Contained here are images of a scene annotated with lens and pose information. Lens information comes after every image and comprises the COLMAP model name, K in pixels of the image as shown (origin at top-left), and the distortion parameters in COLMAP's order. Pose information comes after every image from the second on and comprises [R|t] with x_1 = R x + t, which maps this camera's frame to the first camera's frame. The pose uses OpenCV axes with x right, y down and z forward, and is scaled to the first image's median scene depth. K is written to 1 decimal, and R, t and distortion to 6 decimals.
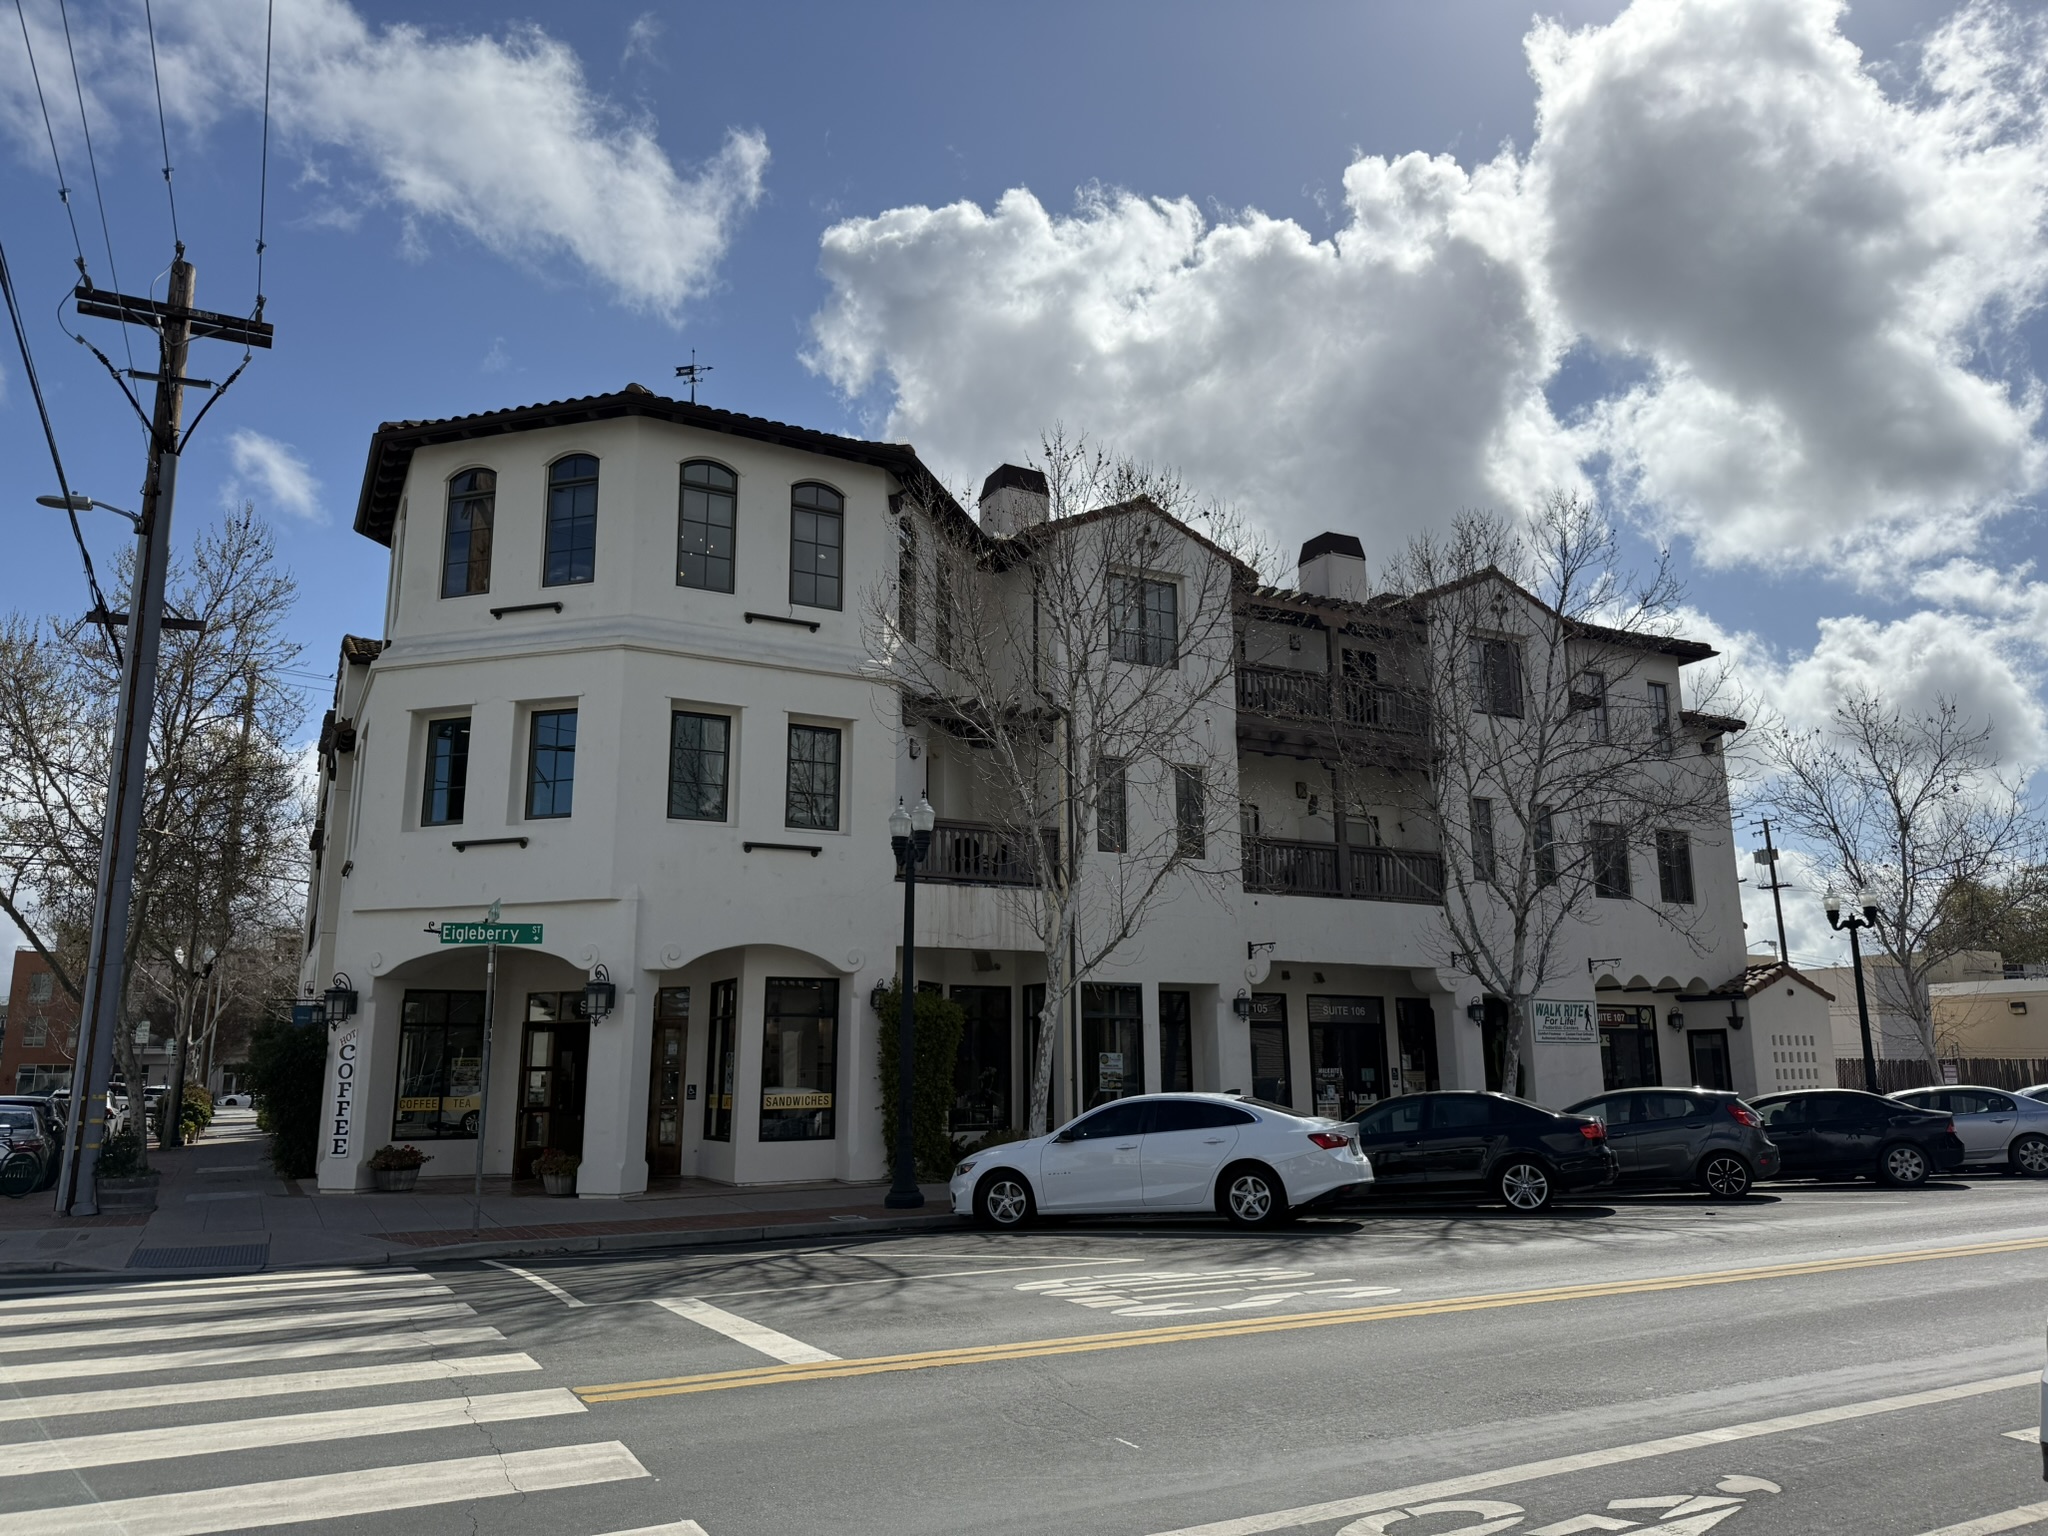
lens RADIAL K [[1443.8, 0, 1024.0], [0, 1443.8, 768.0], [0, 0, 1]] dist [0.003318, 0.000042]
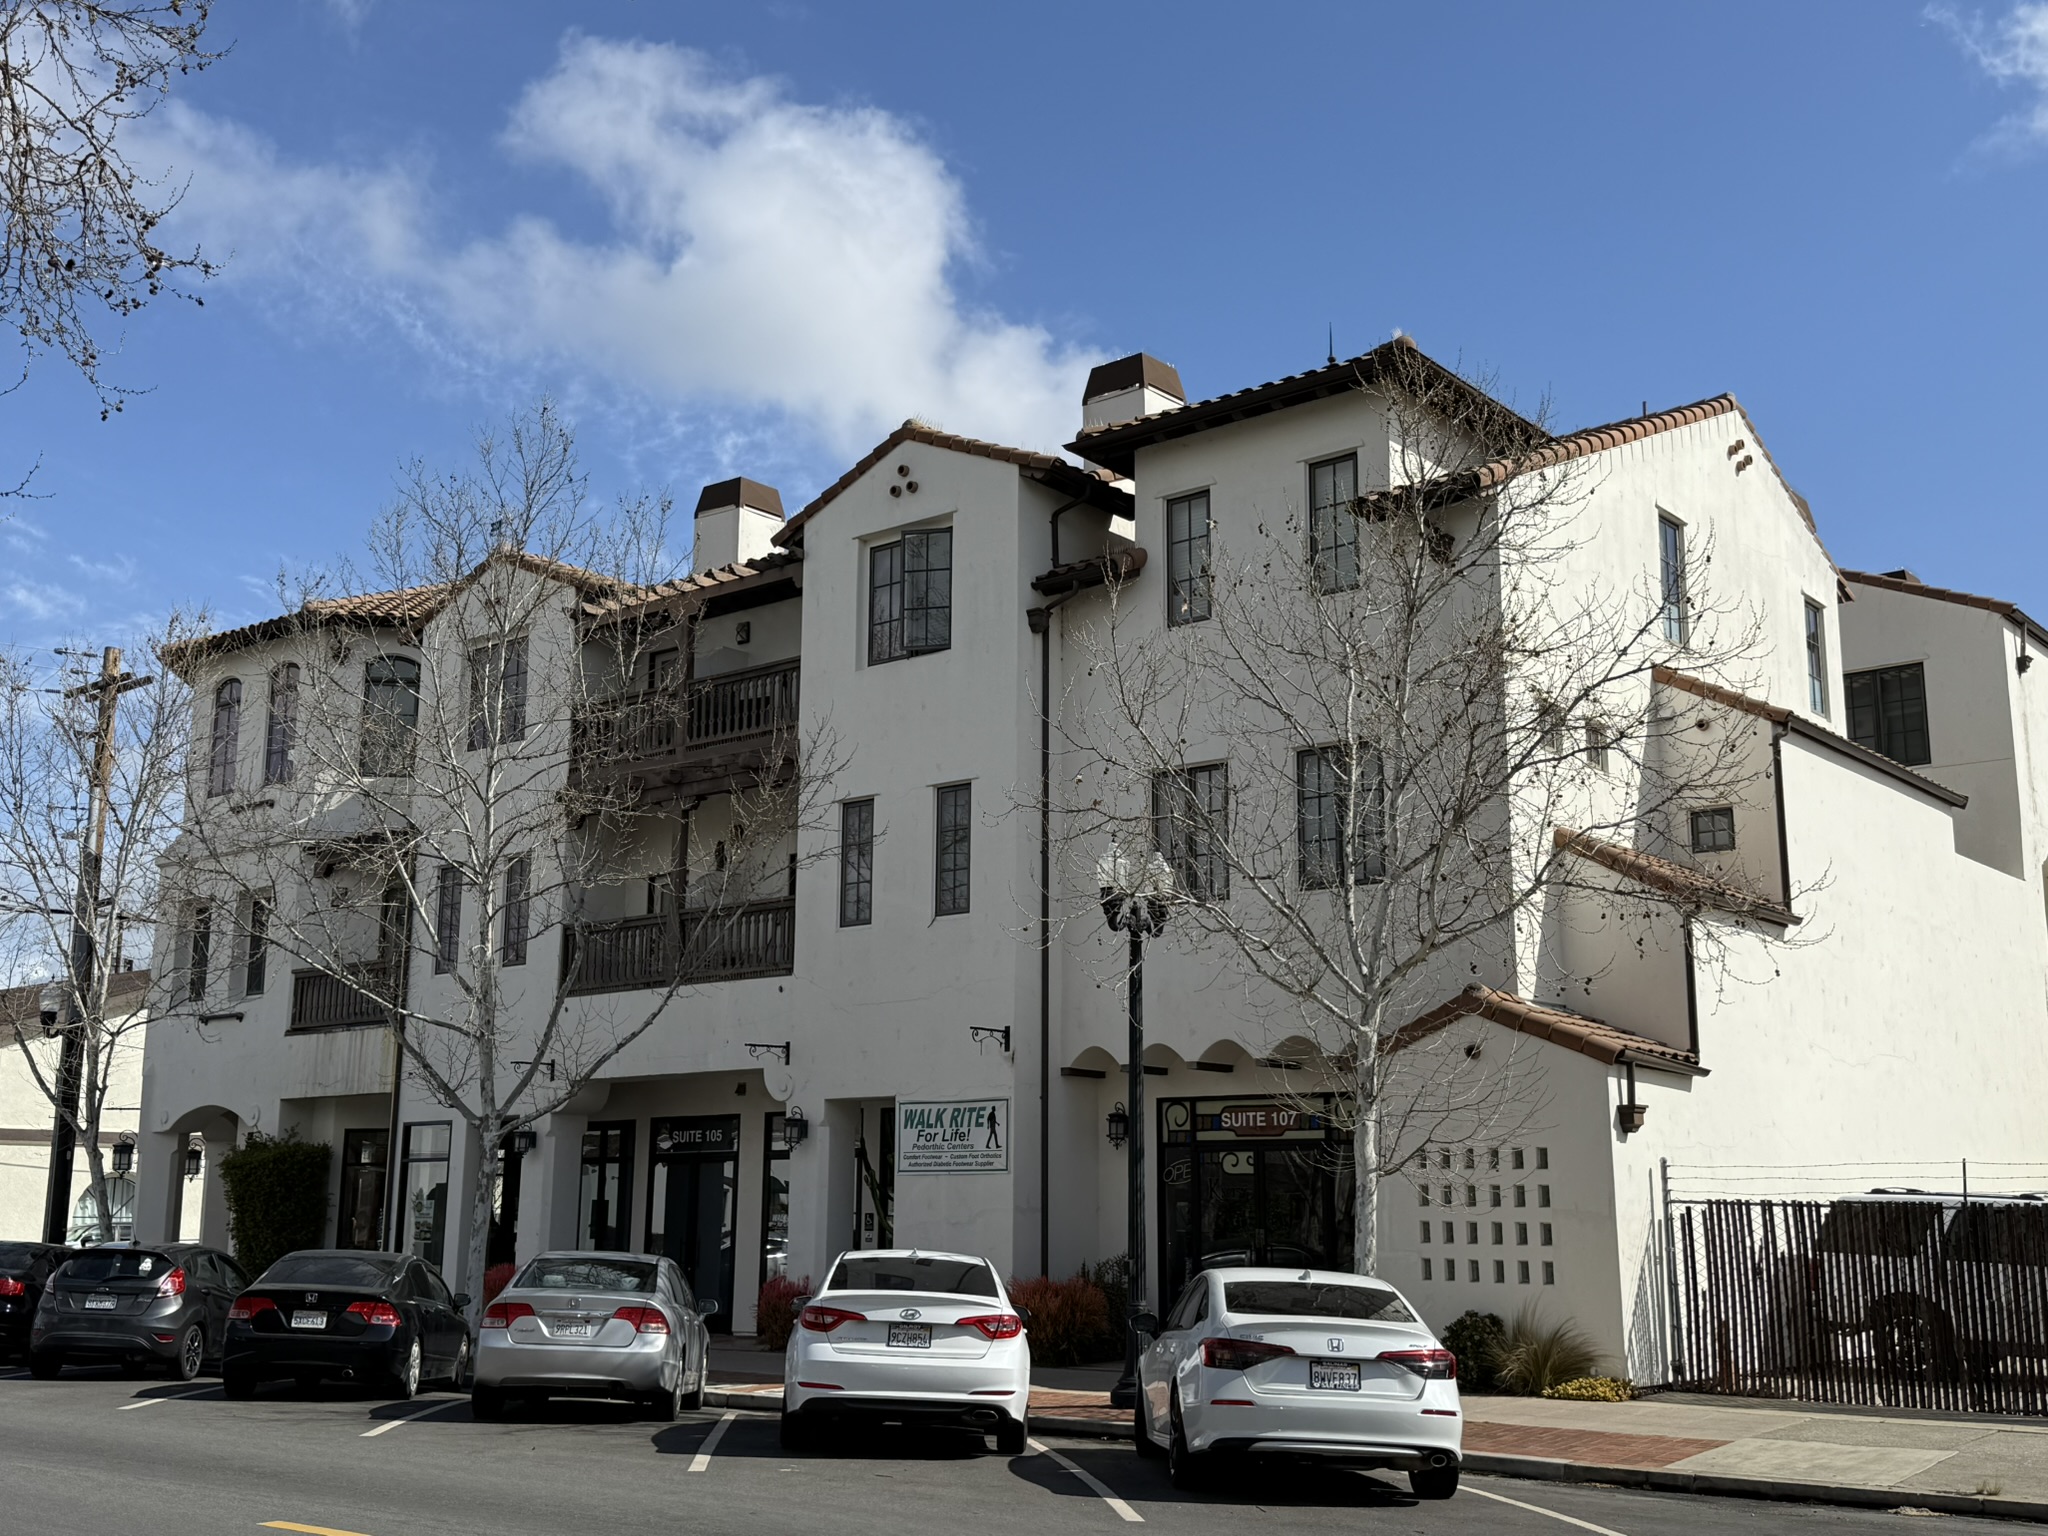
lens RADIAL K [[2438.5, 0, 1024.0], [0, 2438.5, 768.0], [0, 0, 1]] dist [0.168407, -0.002160]
pose [[0.335802, -0.167672, -0.926889, 1.264668], [0.188179, 0.976134, -0.108405, 0.129616], [0.922944, -0.138019, 0.359340, 0.620017]]
